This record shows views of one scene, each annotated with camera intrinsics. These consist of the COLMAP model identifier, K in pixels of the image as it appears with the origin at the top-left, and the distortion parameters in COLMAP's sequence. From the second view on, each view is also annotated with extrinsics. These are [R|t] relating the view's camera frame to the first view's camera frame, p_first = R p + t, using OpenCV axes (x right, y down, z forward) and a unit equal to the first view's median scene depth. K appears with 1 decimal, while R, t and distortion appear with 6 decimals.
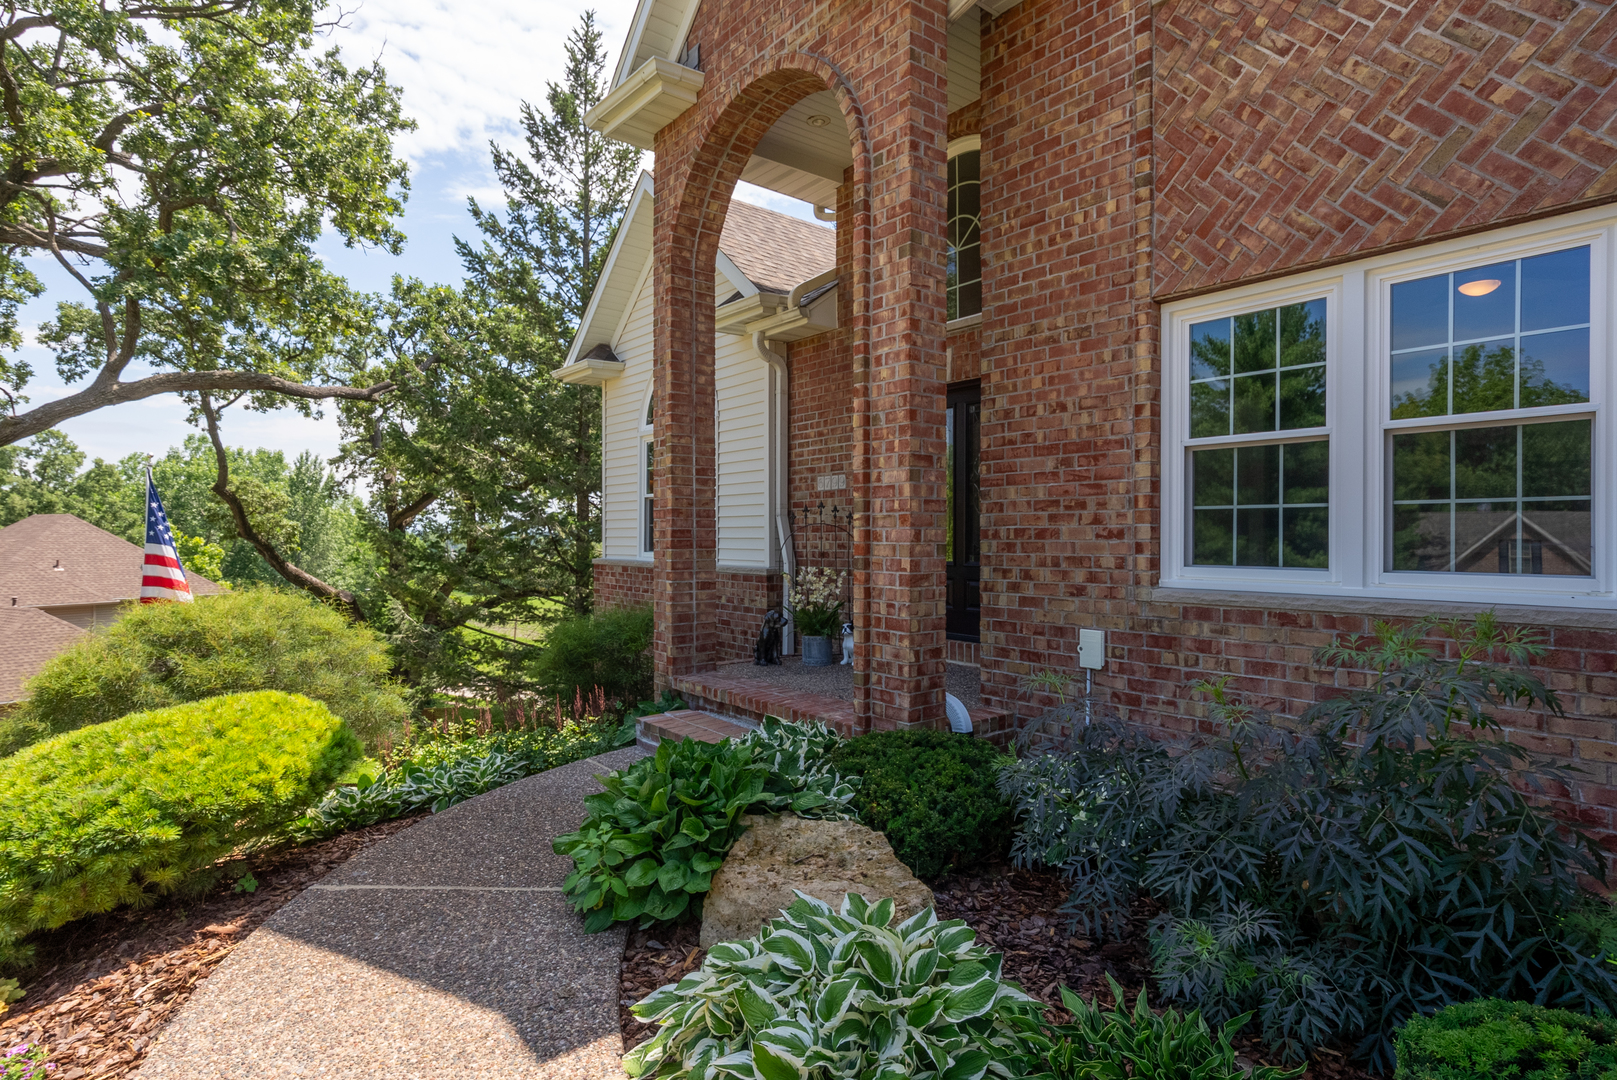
lens RADIAL K [[856.5, 0, 808.5], [0, 856.5, 540.6], [0, 0, 1]] dist [0.003362, 0.000212]
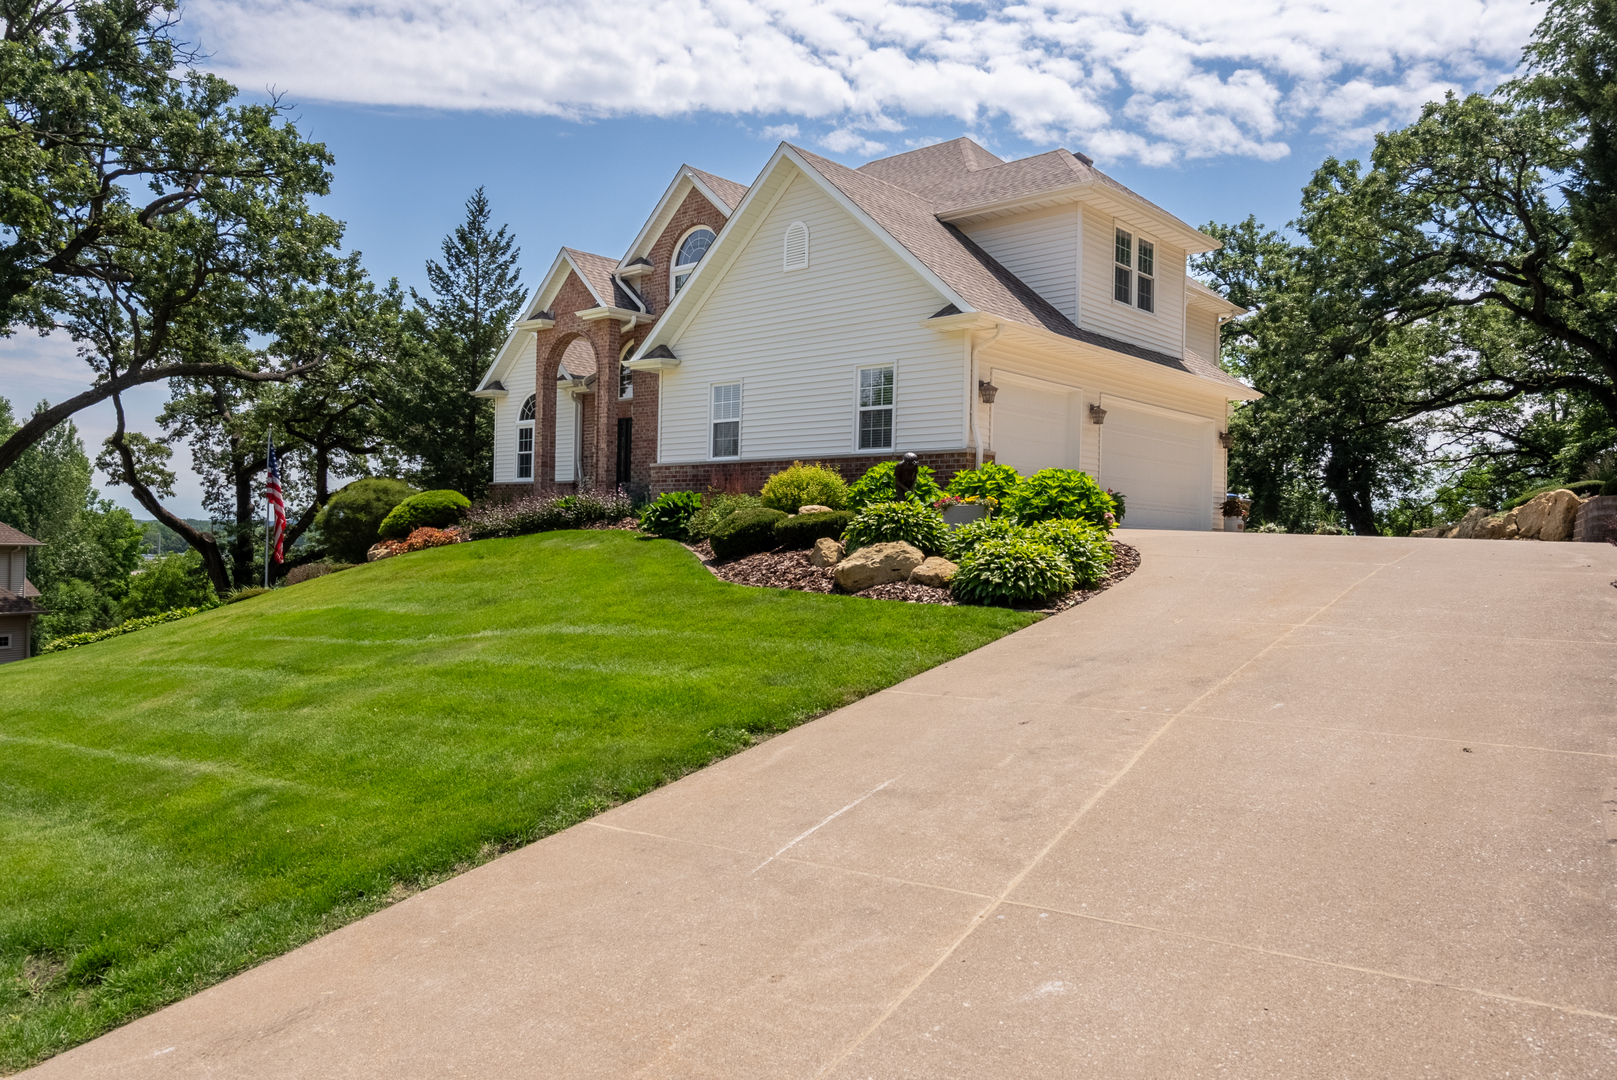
lens RADIAL K [[1119.8, 0, 808.9], [0, 1119.8, 536.7], [0, 0, 1]] dist [0.001322, 0.000280]
pose [[0.987843, 0.023865, 0.153609, 0.113043], [-0.023341, 0.999714, -0.005210, 0.161296], [-0.153690, 0.001562, 0.988118, -1.971957]]
